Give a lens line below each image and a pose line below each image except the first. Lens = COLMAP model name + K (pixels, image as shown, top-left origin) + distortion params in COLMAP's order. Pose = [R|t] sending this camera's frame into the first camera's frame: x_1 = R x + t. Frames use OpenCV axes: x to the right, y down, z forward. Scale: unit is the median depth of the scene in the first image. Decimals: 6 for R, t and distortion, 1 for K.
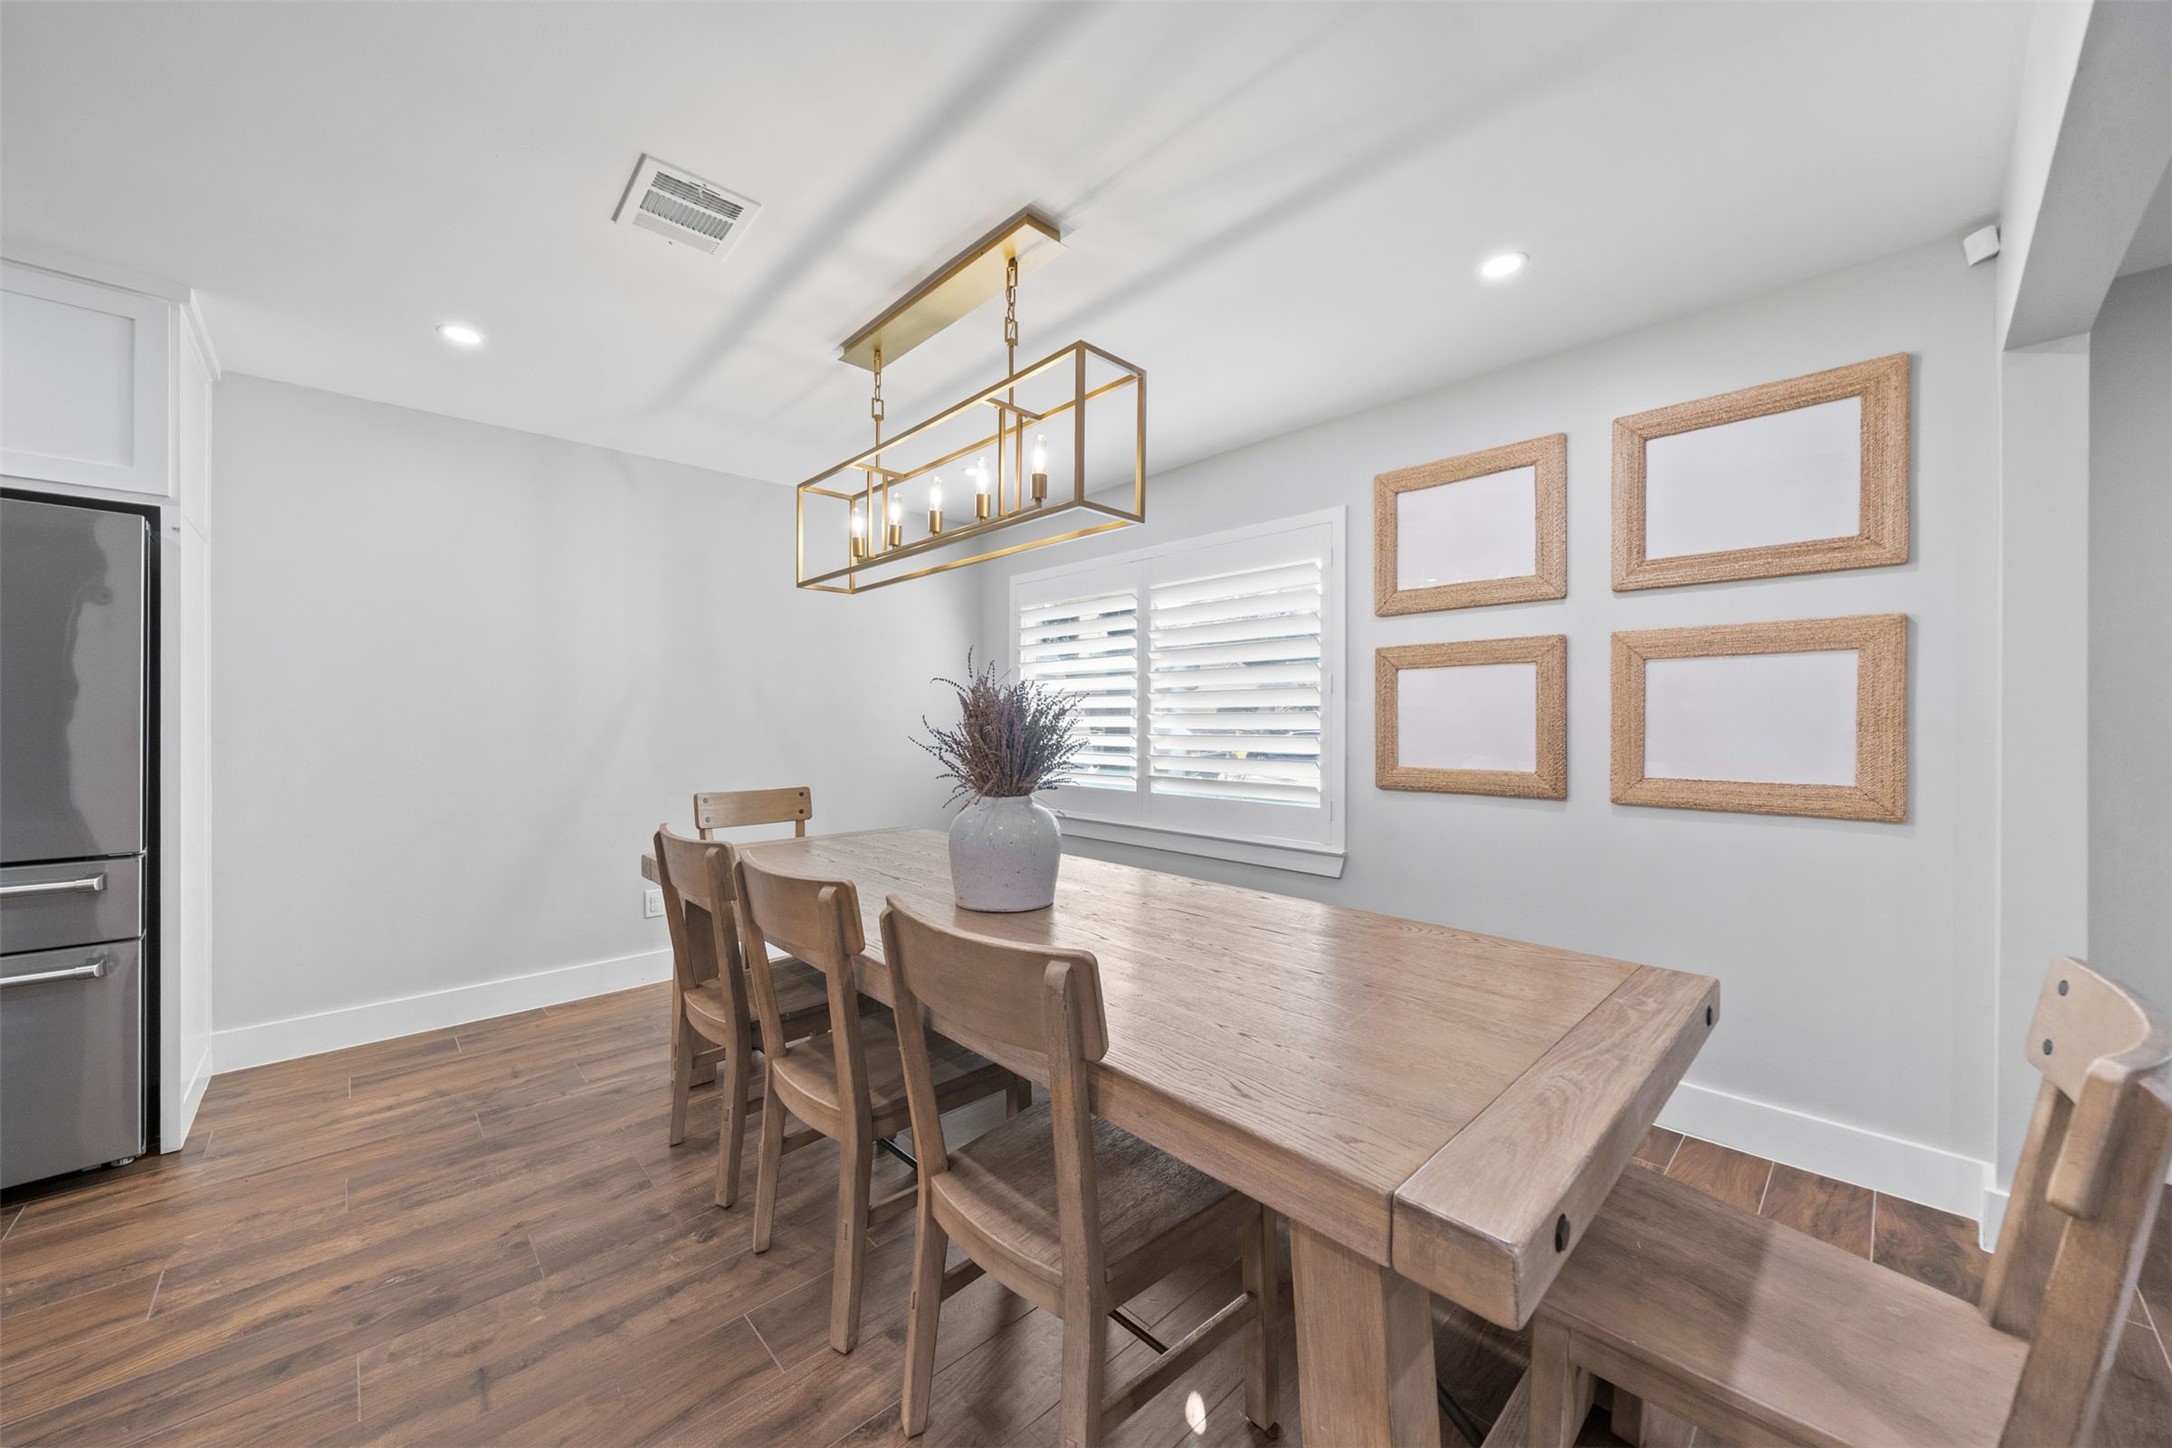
lens RADIAL K [[778.9, 0, 1077.6], [0, 778.9, 716.5], [0, 0, 1]] dist [-0.002295, -0.000106]
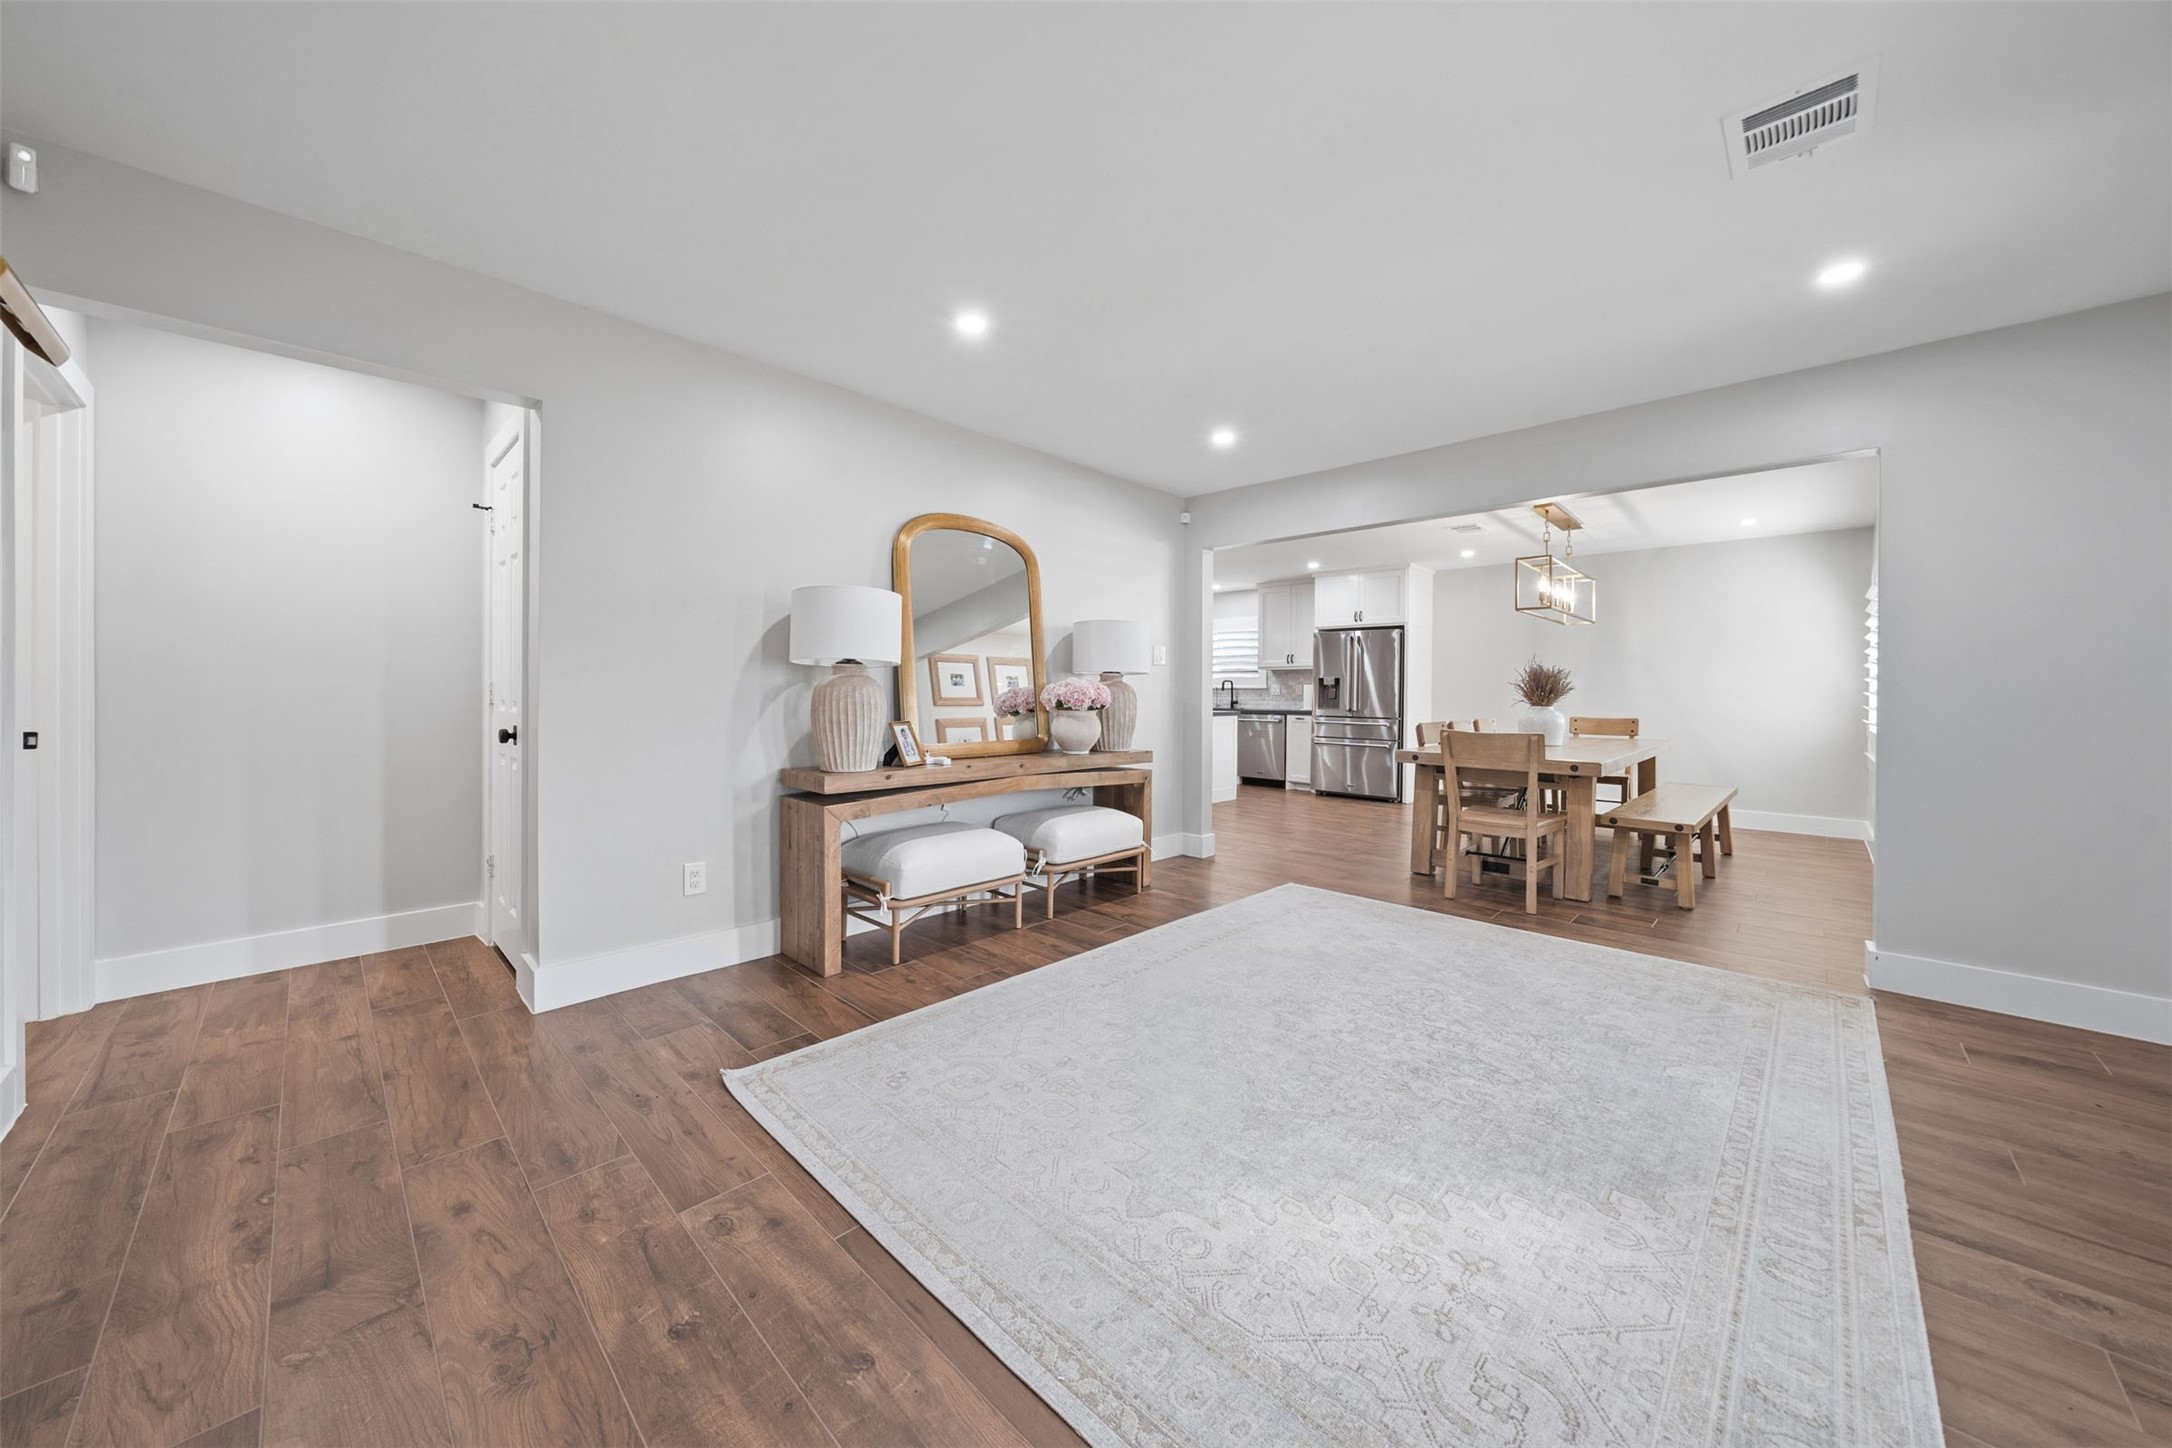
lens RADIAL K [[752.3, 0, 1075.3], [0, 752.3, 717.4], [0, 0, 1]] dist [-0.006076, 0.000008]
pose [[0.044252, 0.032953, -0.998477, 2.063236], [-0.004543, 0.999452, 0.032784, 0.049740], [0.999010, 0.003085, 0.044377, -0.630630]]
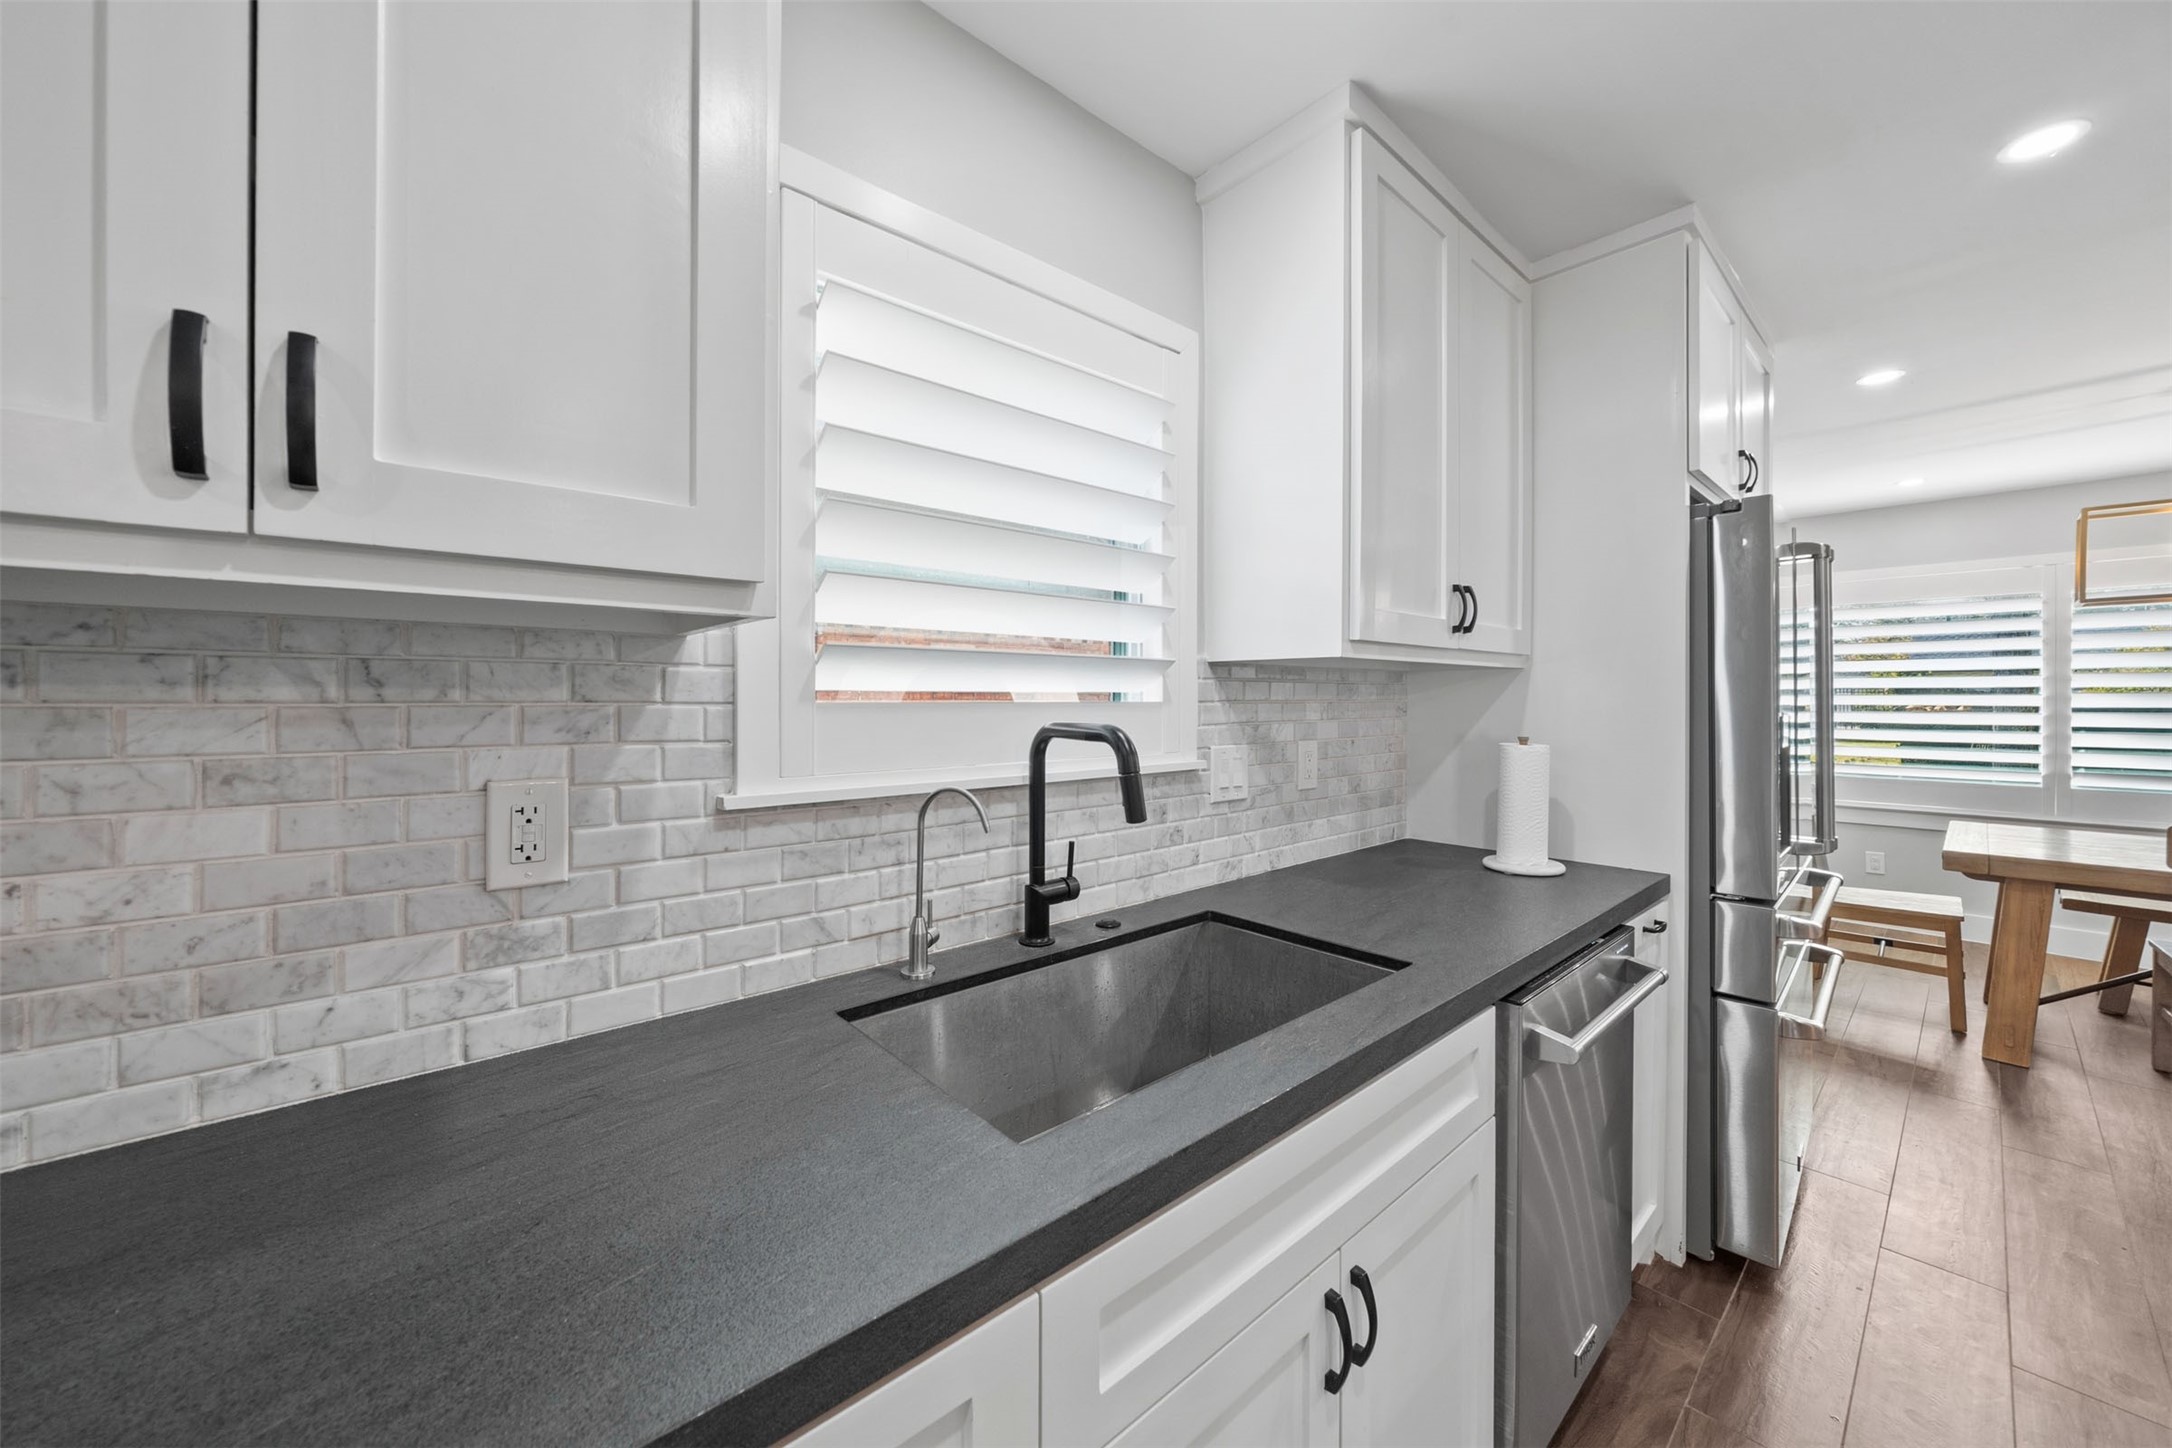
lens RADIAL K [[794.4, 0, 1078.8], [0, 794.4, 697.5], [0, 0, 1]] dist [-0.010687, 0.001385]
pose [[0.999591, -0.000066, -0.028605, -1.932910], [-0.000087, 0.999986, -0.005336, -0.035744], [0.028605, 0.005337, 0.999577, -0.151116]]
